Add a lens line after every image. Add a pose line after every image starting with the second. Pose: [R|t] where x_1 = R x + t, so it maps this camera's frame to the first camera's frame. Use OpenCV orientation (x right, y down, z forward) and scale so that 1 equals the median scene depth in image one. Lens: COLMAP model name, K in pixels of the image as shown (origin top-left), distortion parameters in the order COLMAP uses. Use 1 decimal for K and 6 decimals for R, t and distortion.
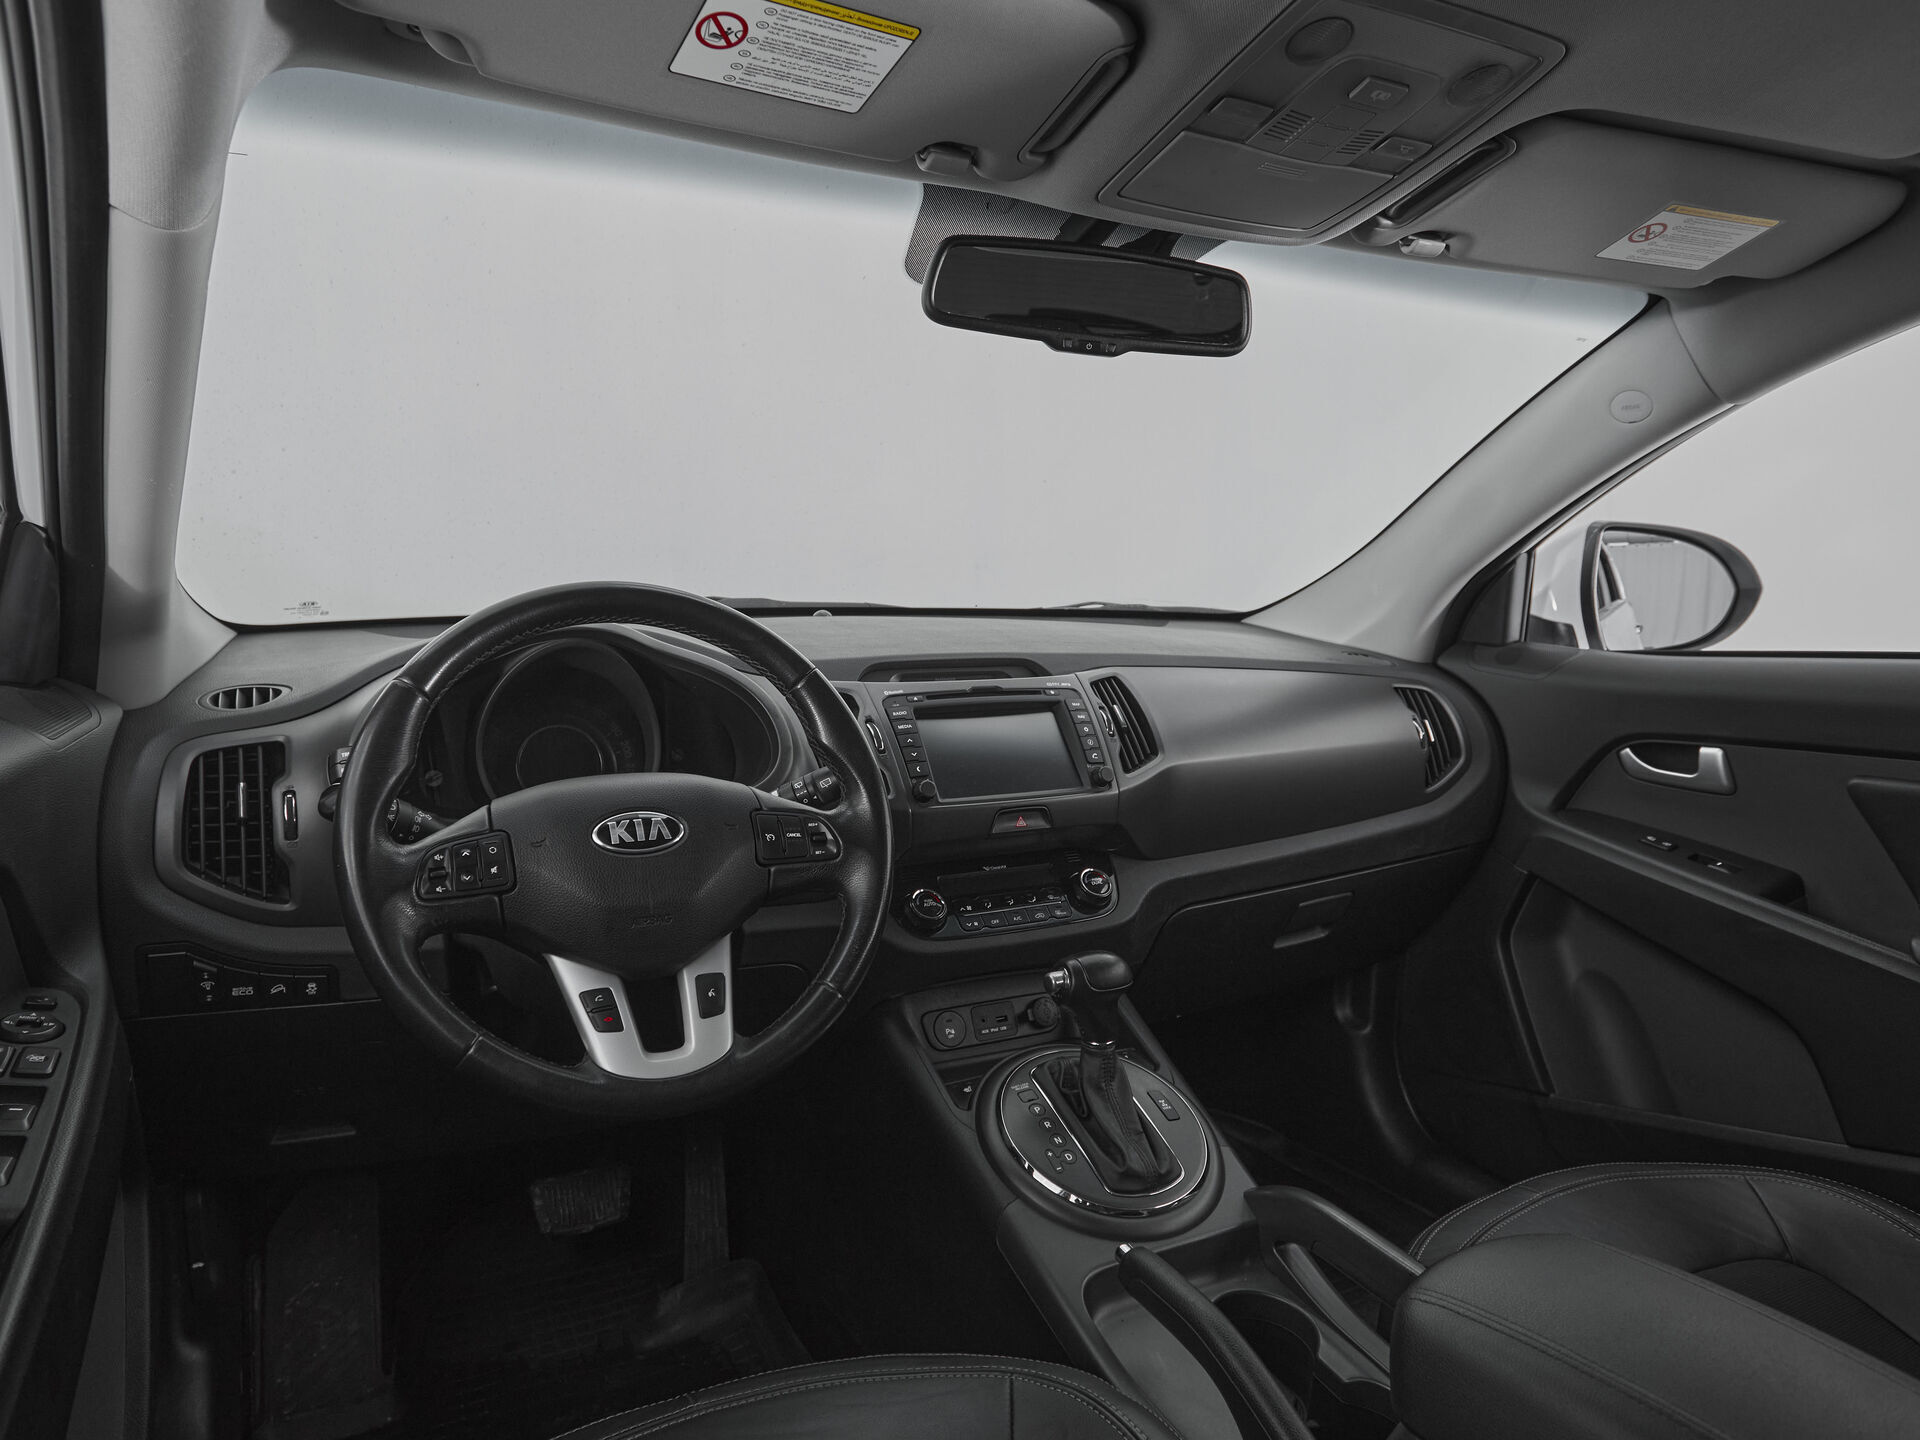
lens RADIAL K [[1258.7, 0, 972.1], [0, 1258.7, 722.3], [0, 0, 1]] dist [-0.003336, -0.001515]
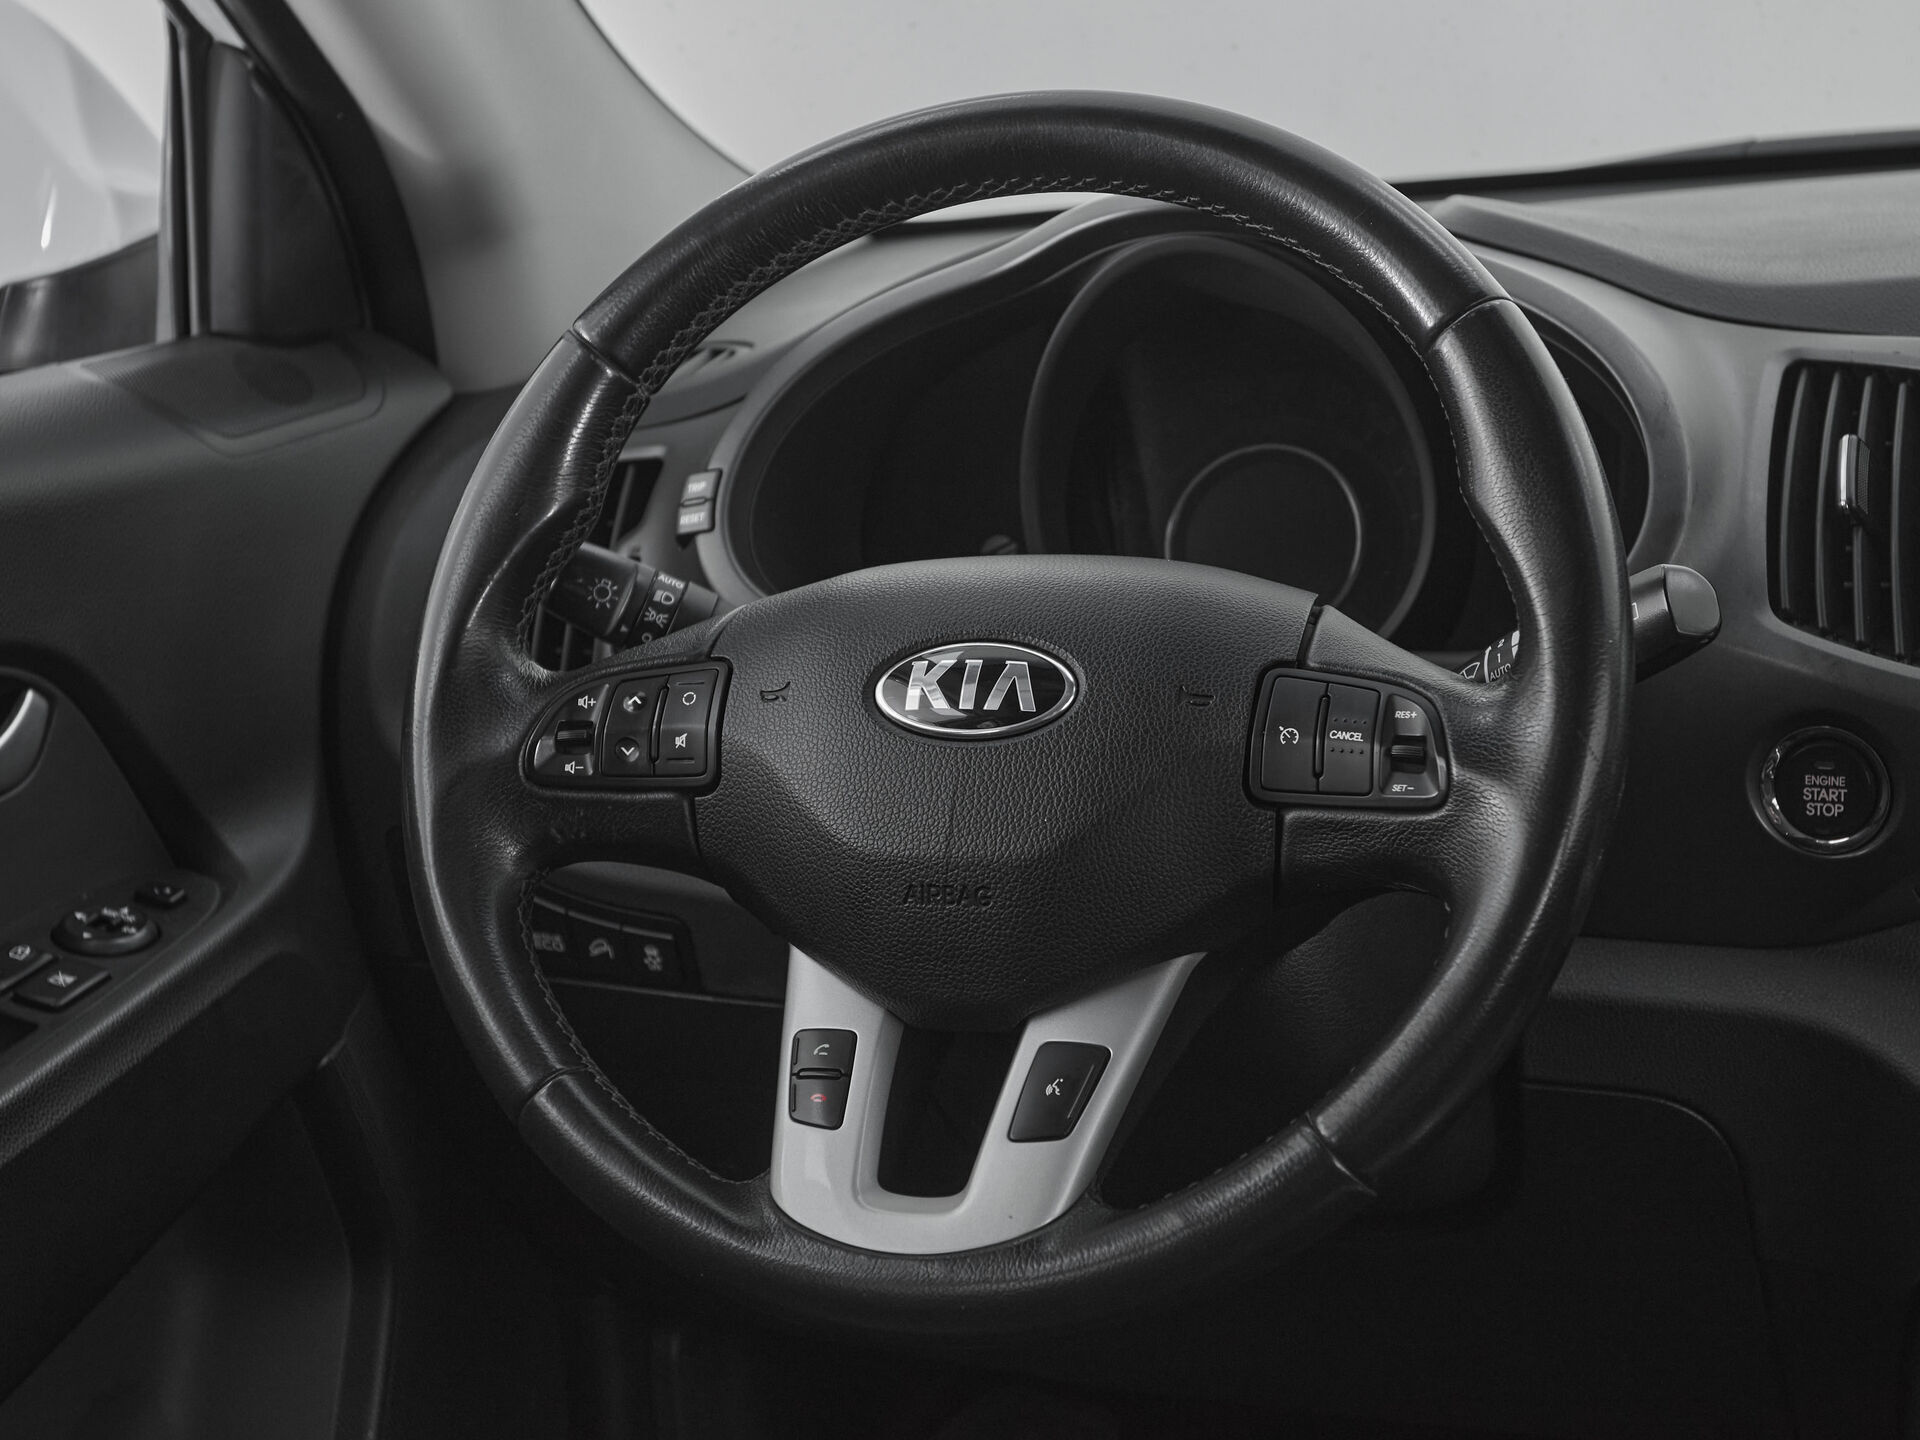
lens RADIAL K [[3228.2, 0, 961.4], [0, 3228.2, 809.6], [0, 0, 1]] dist [0.017456, -0.094340]
pose [[0.665419, 0.108399, -0.738557, 0.383689], [-0.030443, 0.992518, 0.118245, -0.001129], [0.745849, -0.056199, 0.663740, 0.191180]]
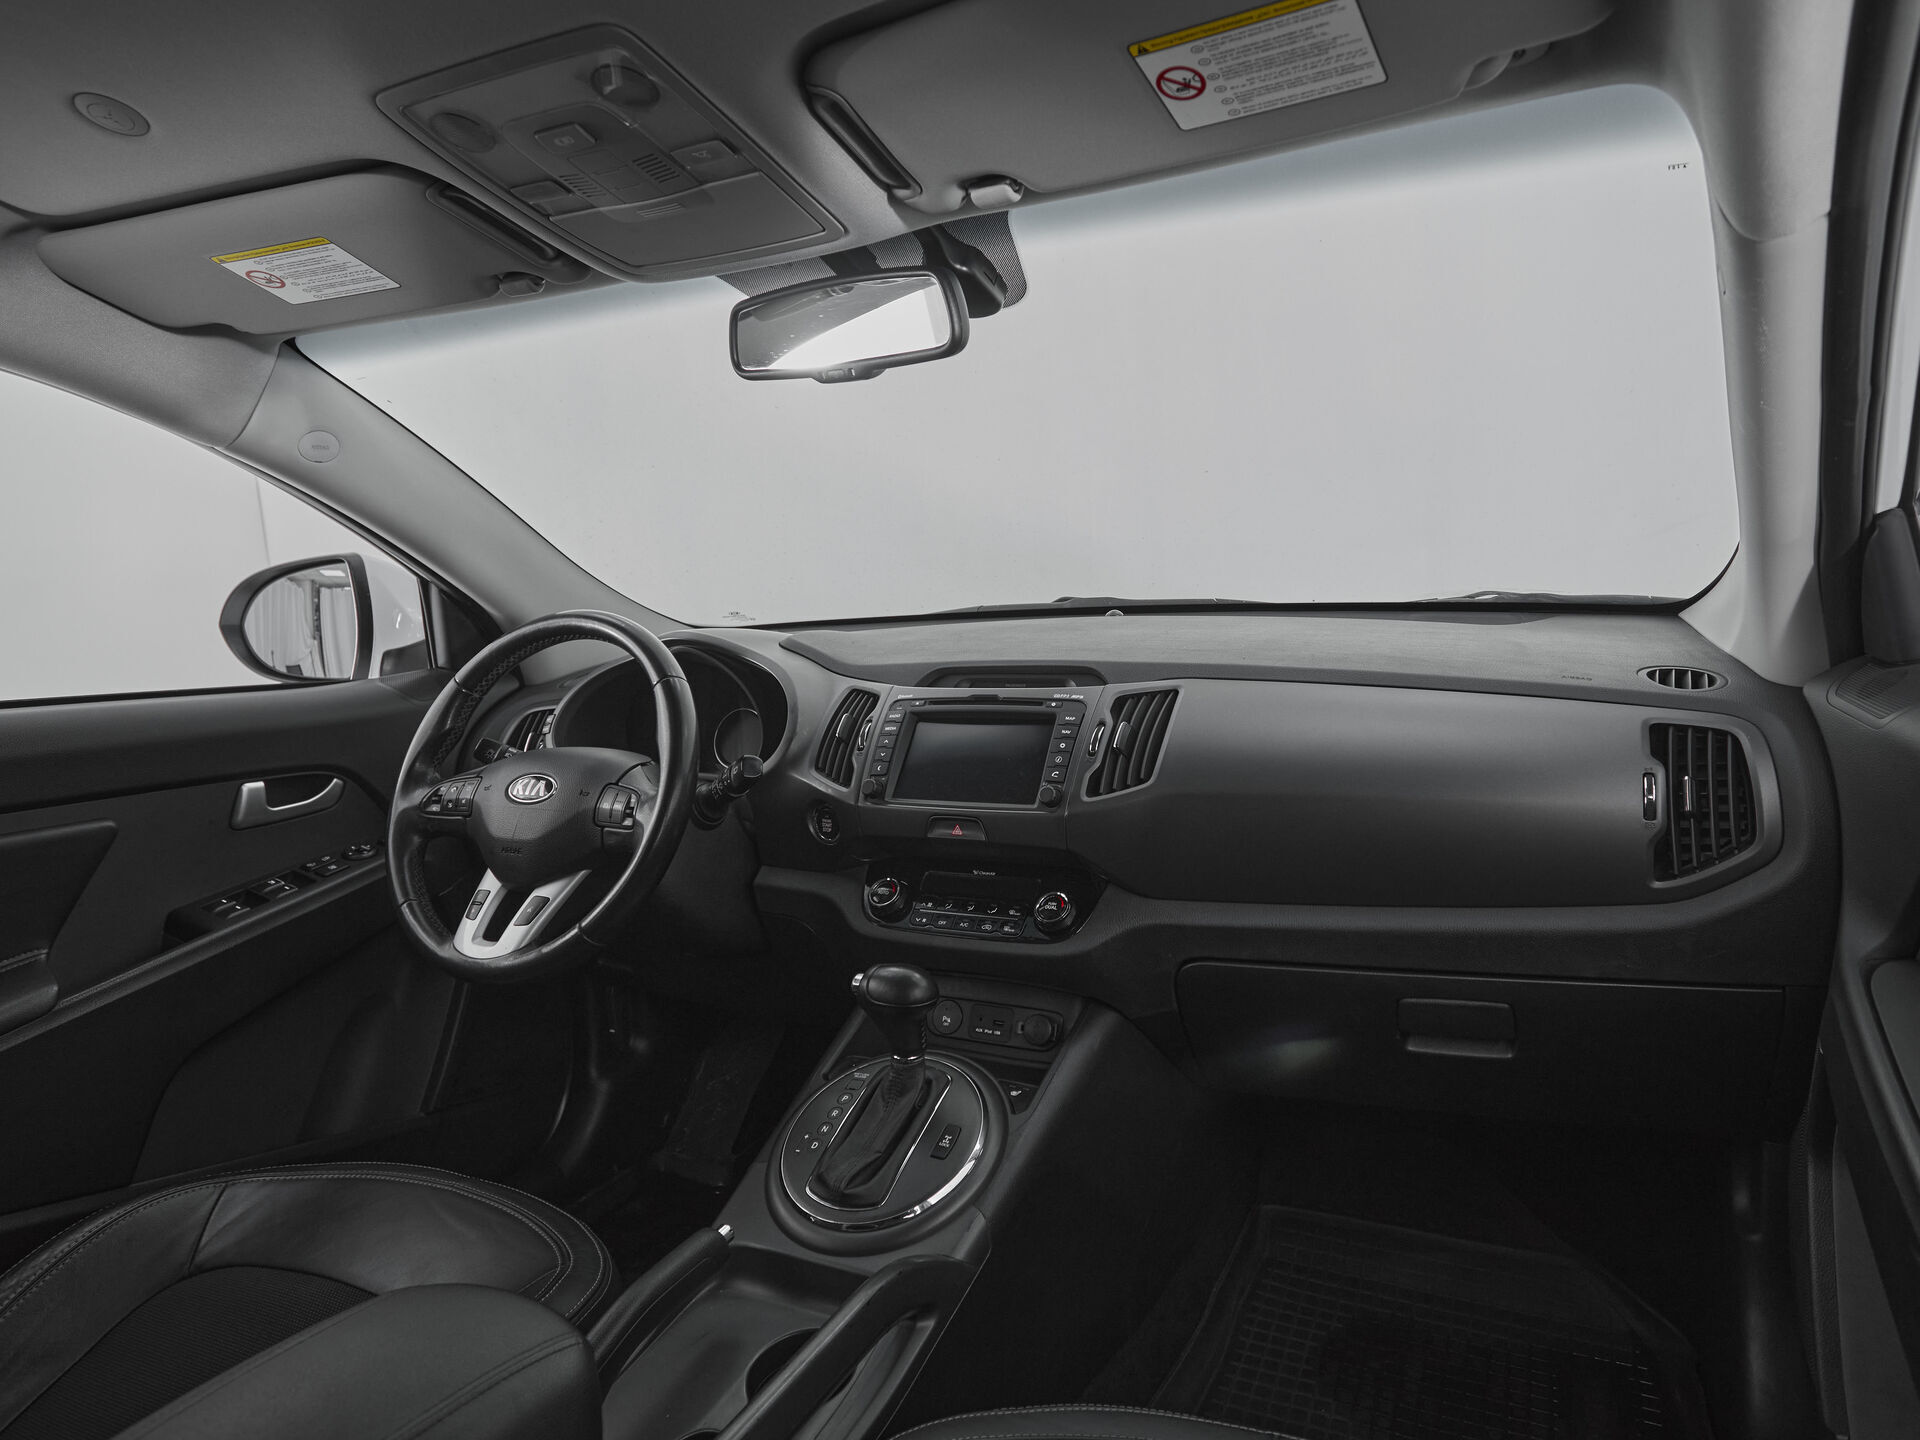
lens RADIAL K [[1214.4, 0, 1038.4], [0, 1214.4, 691.6], [0, 0, 1]] dist [-0.003867, -0.000680]
pose [[0.601759, 0.051180, -0.797036, 0.826456], [-0.043960, 0.998554, 0.030931, -0.063925], [0.797467, 0.016425, 0.603139, 0.442562]]
